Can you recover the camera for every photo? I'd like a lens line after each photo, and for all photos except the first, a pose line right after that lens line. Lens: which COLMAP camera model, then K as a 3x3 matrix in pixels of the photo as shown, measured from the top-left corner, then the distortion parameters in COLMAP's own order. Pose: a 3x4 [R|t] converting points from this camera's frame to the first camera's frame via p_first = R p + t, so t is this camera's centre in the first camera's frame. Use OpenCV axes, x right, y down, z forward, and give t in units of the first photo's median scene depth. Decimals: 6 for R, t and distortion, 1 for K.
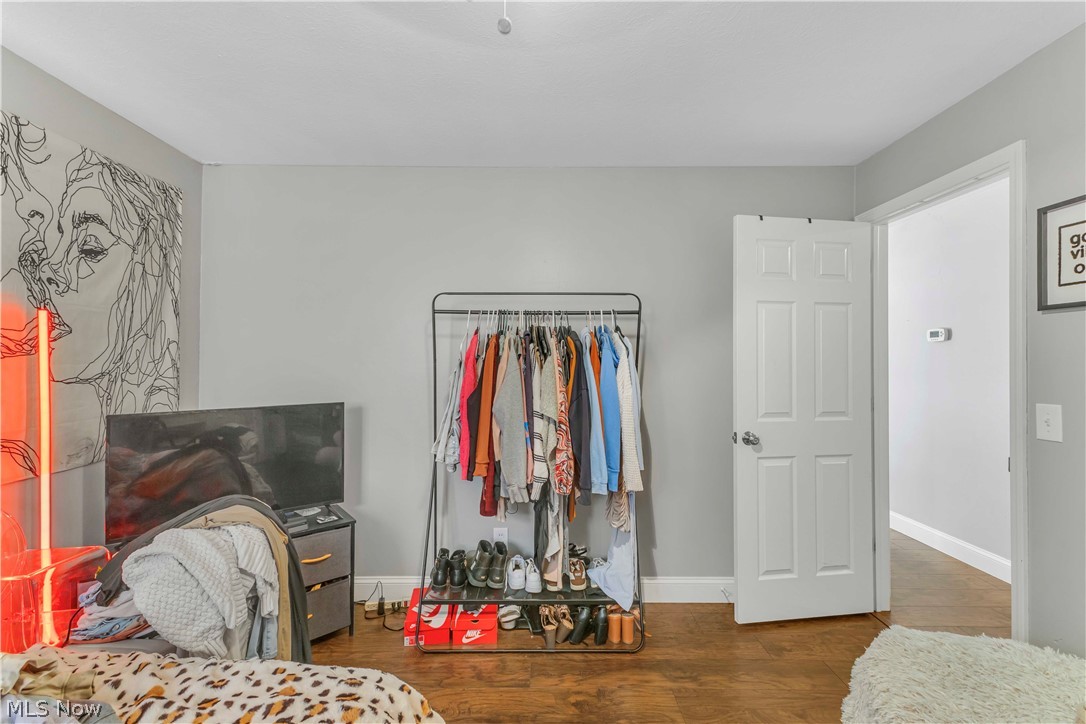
lens RADIAL K [[482.0, 0, 538.9], [0, 482.0, 359.8], [0, 0, 1]] dist [0.009355, 0.000682]
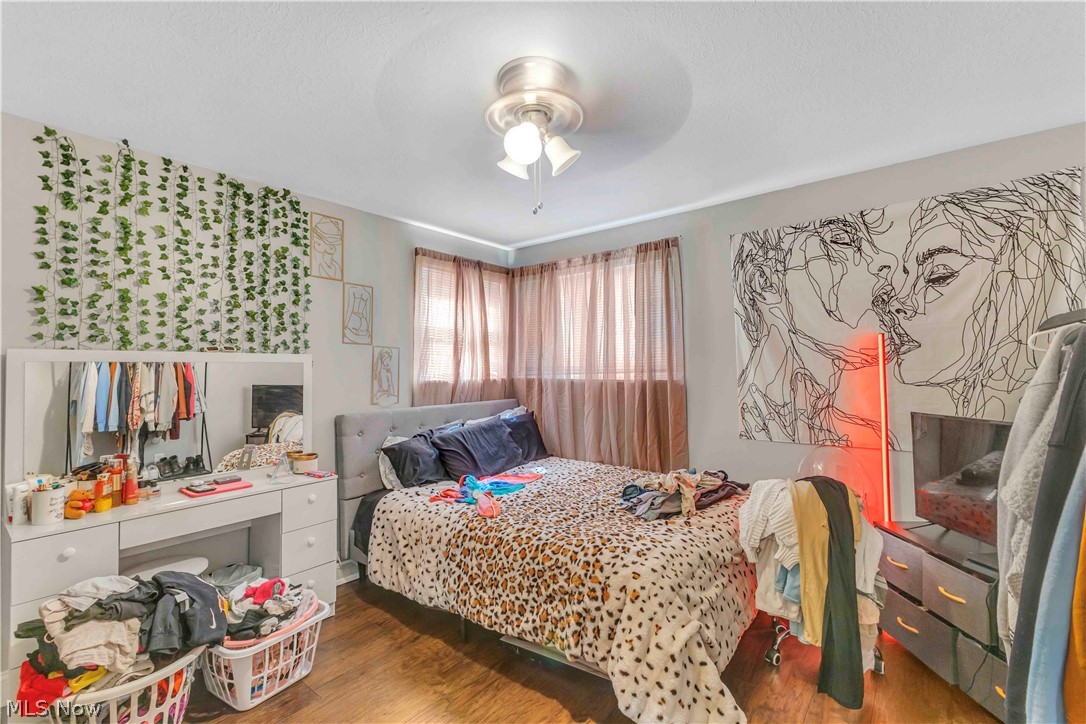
lens RADIAL K [[482.0, 0, 542.8], [0, 482.0, 364.0], [0, 0, 1]] dist [0.009355, 0.000682]
pose [[-0.611493, -0.015596, -0.791096, 0.607273], [0.008972, 0.999605, -0.026643, 0.013617], [0.791199, -0.023390, -0.611111, 0.901319]]
